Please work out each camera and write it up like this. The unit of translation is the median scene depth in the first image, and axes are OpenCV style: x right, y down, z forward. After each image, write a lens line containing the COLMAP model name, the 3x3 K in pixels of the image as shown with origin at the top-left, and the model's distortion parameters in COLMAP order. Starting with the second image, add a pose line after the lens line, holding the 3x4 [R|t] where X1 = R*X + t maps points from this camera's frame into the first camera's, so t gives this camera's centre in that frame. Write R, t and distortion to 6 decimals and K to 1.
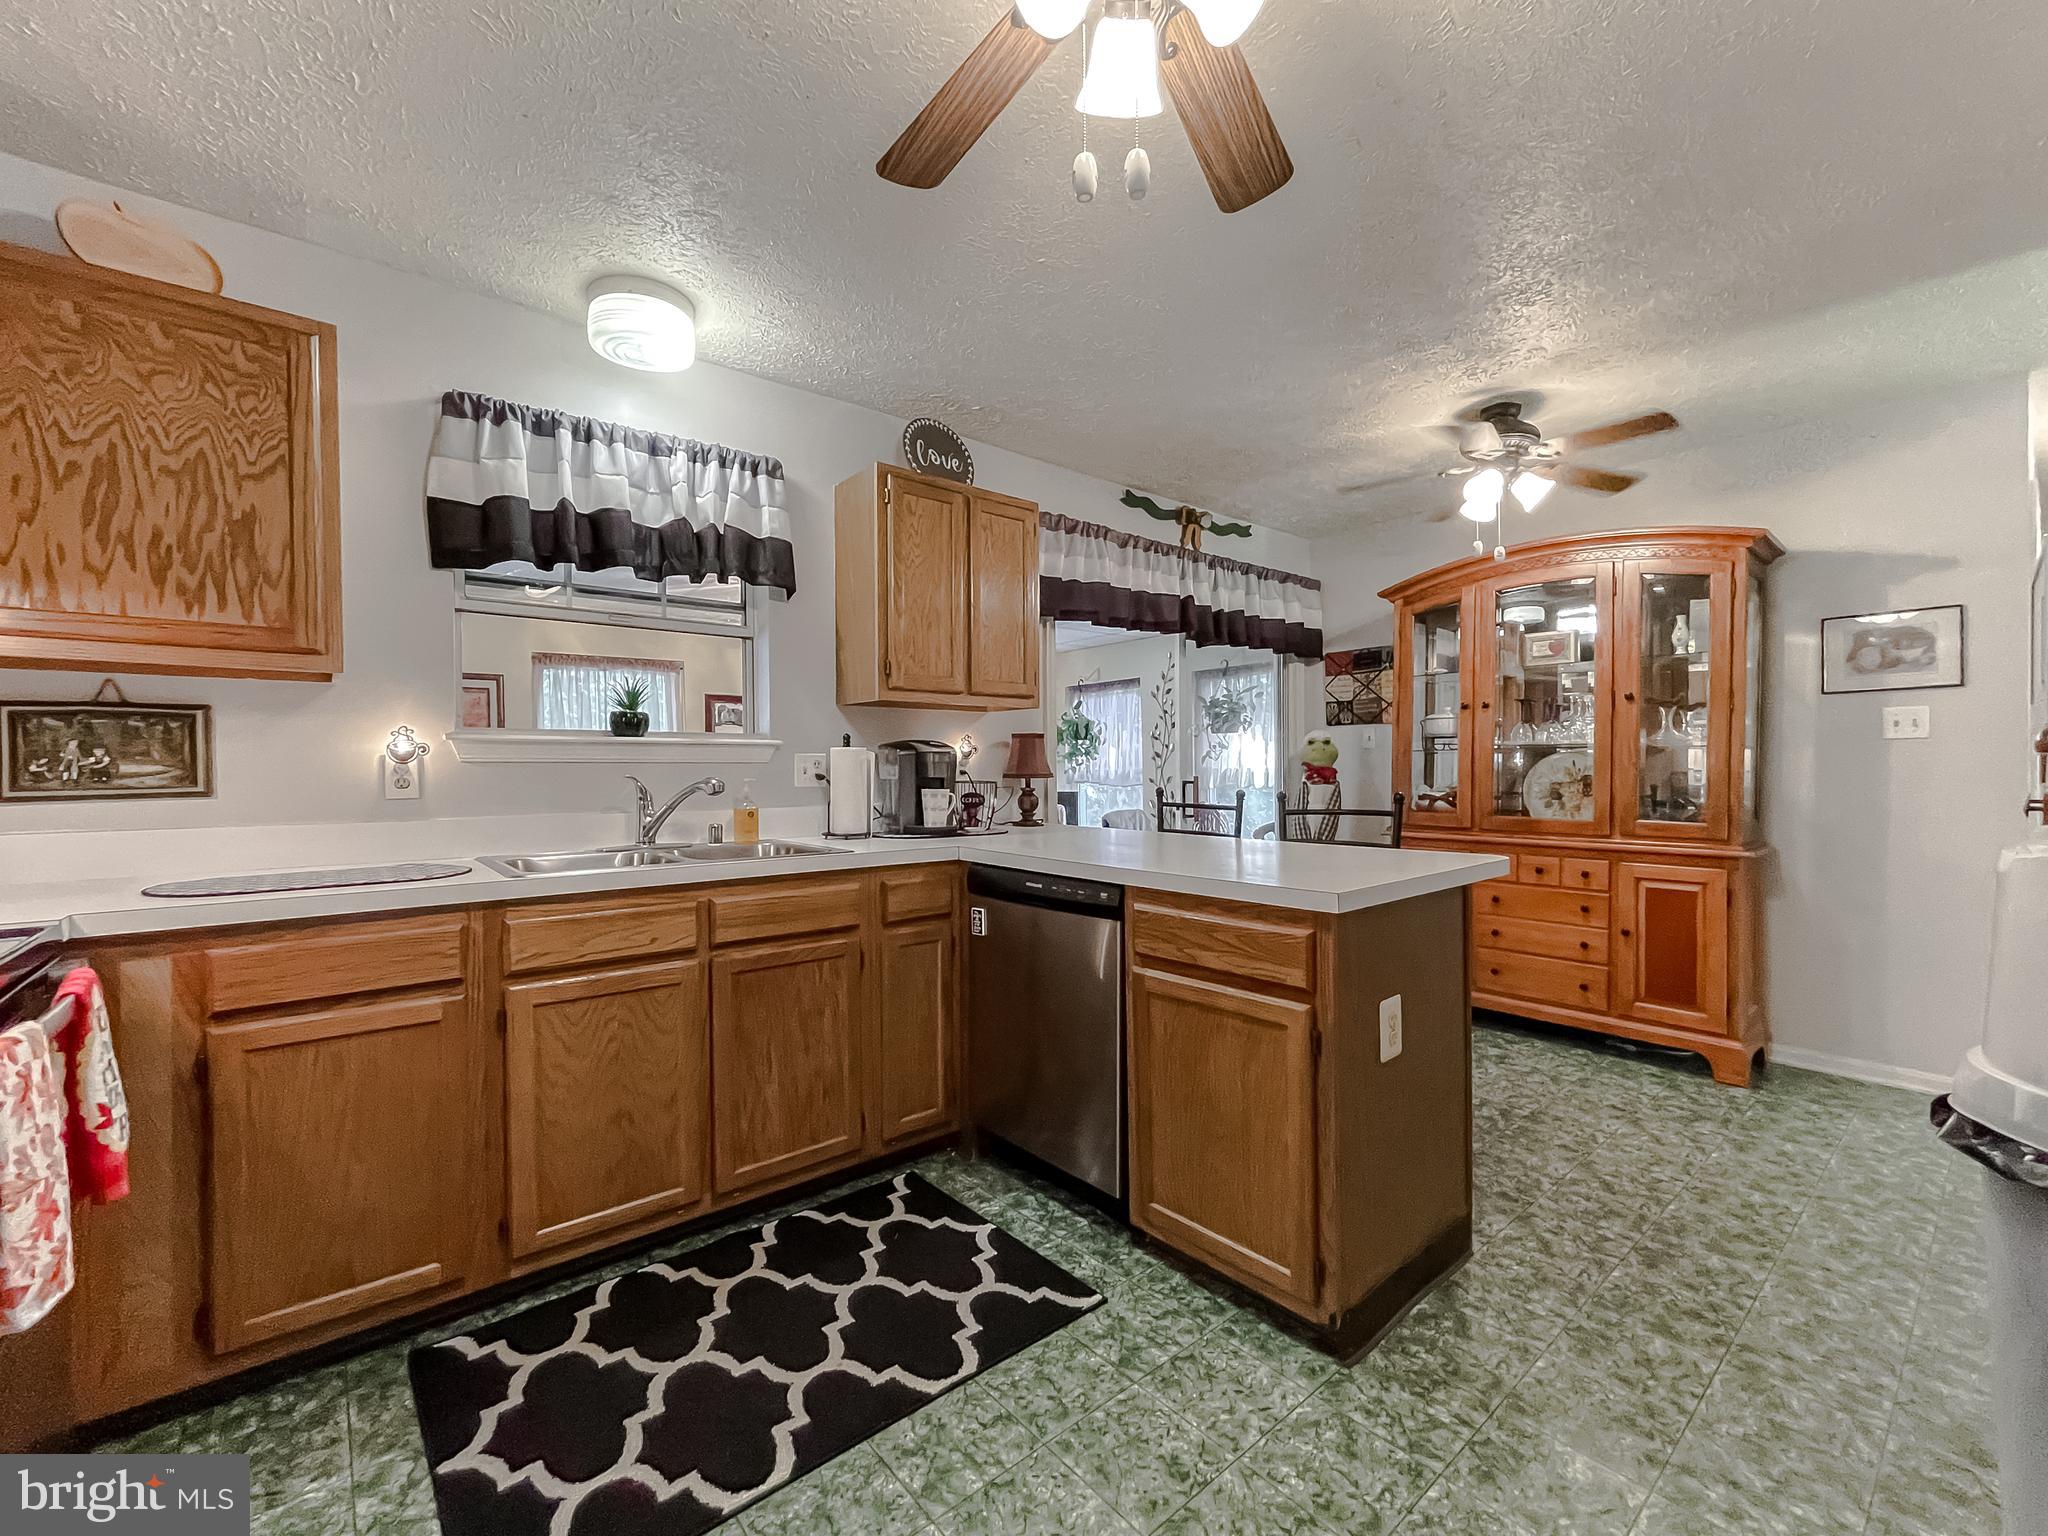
lens RADIAL K [[836.4, 0, 1016.4], [0, 836.4, 774.7], [0, 0, 1]] dist [-0.003501, 0.001218]
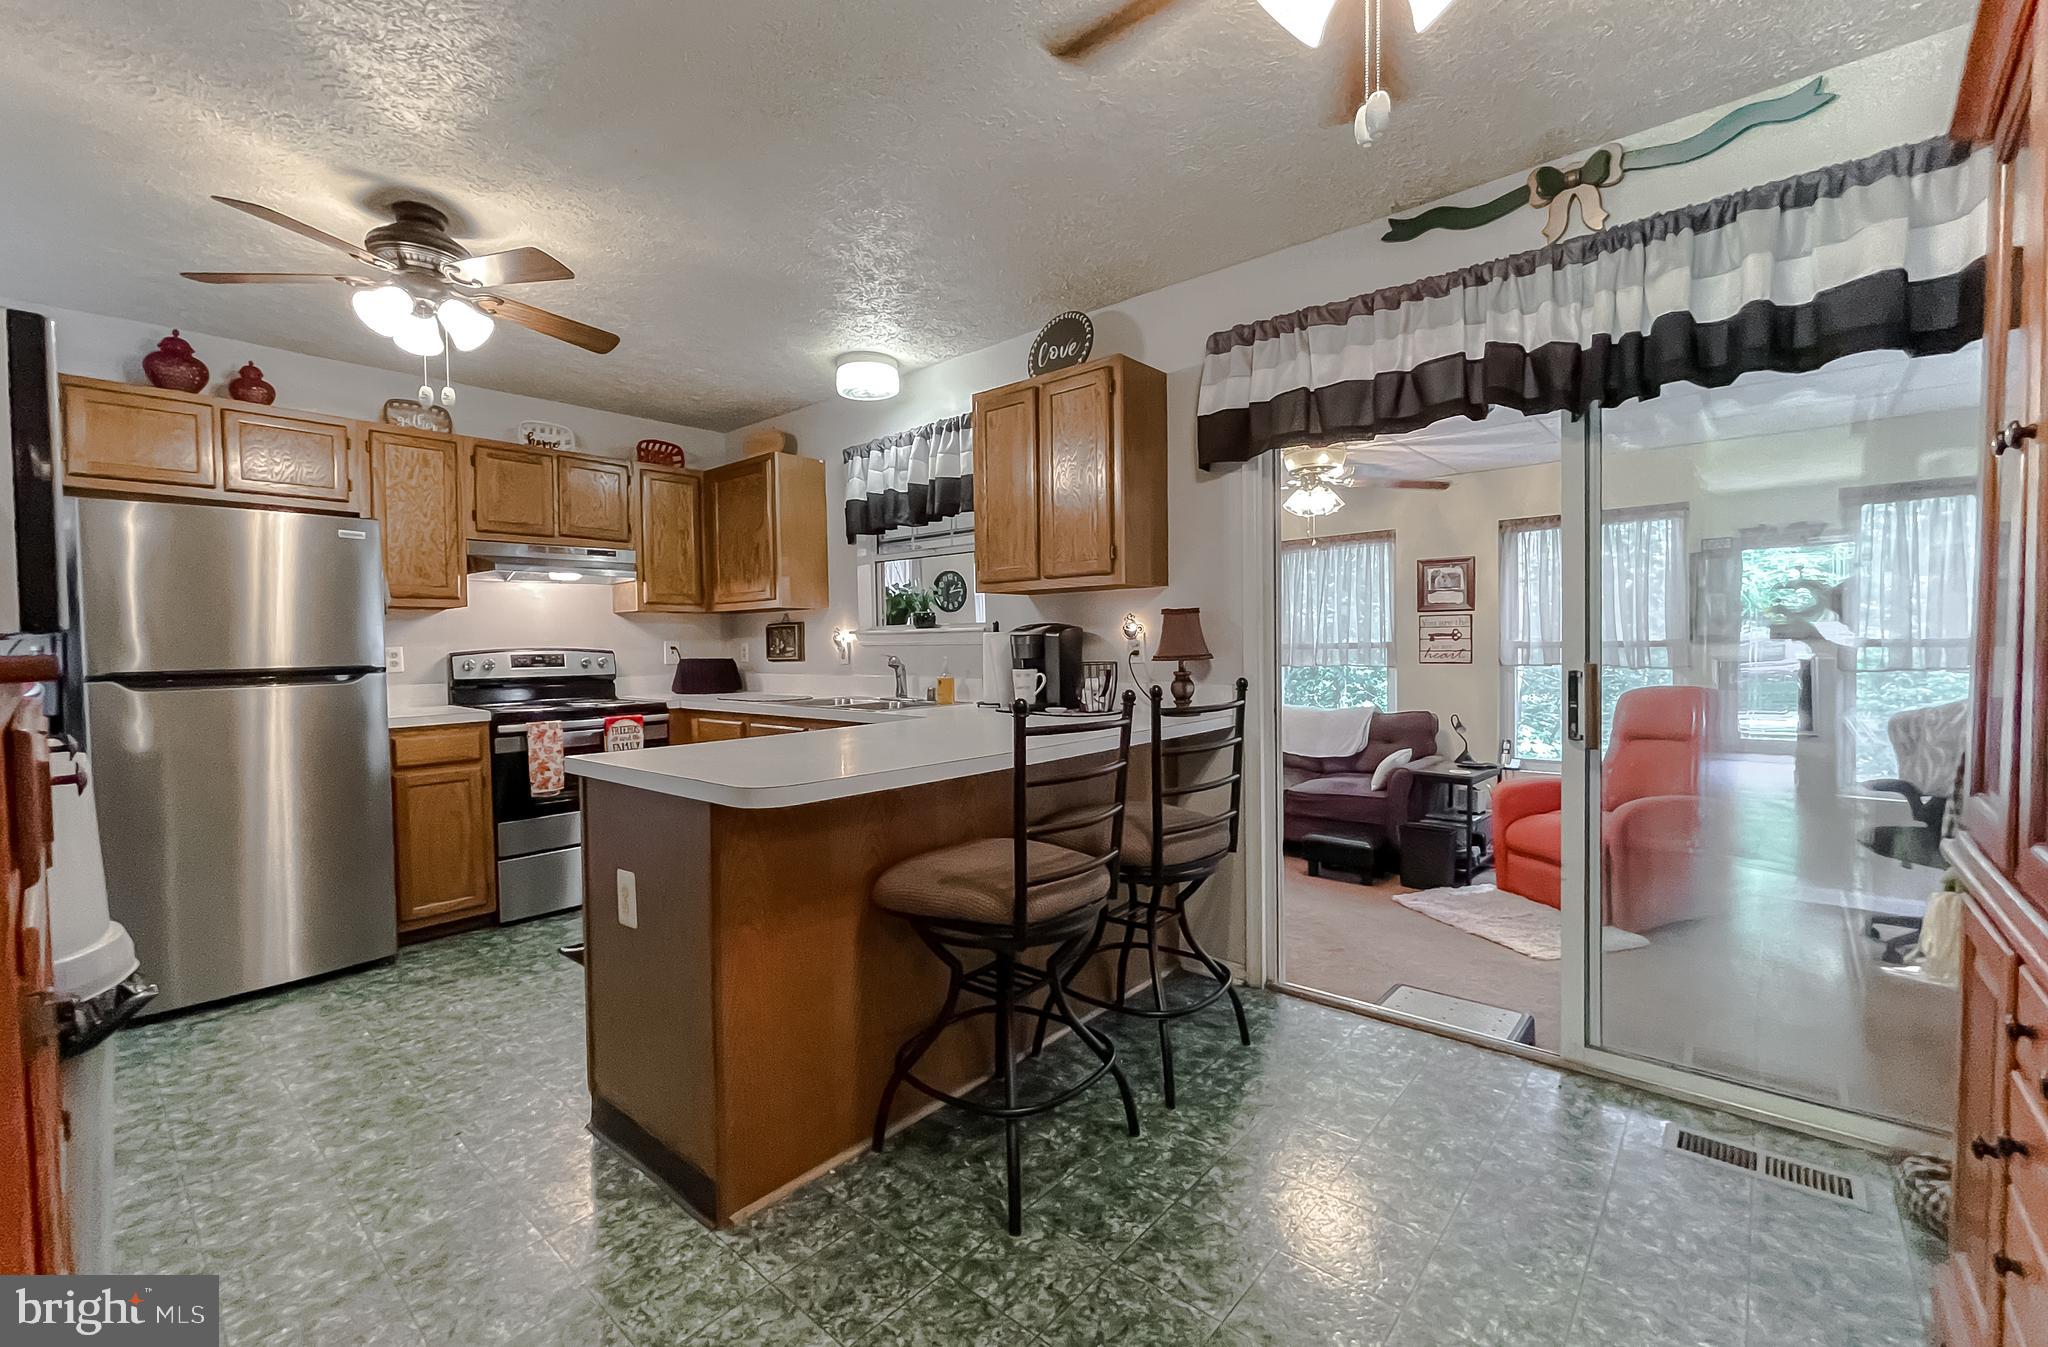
lens RADIAL K [[860.8, 0, 1023.7], [0, 860.8, 652.9], [0, 0, 1]] dist [-0.008068, 0.000462]
pose [[0.161508, 0.015603, -0.986748, 1.025488], [0.005189, 0.999848, 0.016659, -0.022660], [0.986858, -0.007811, 0.161403, 0.830690]]
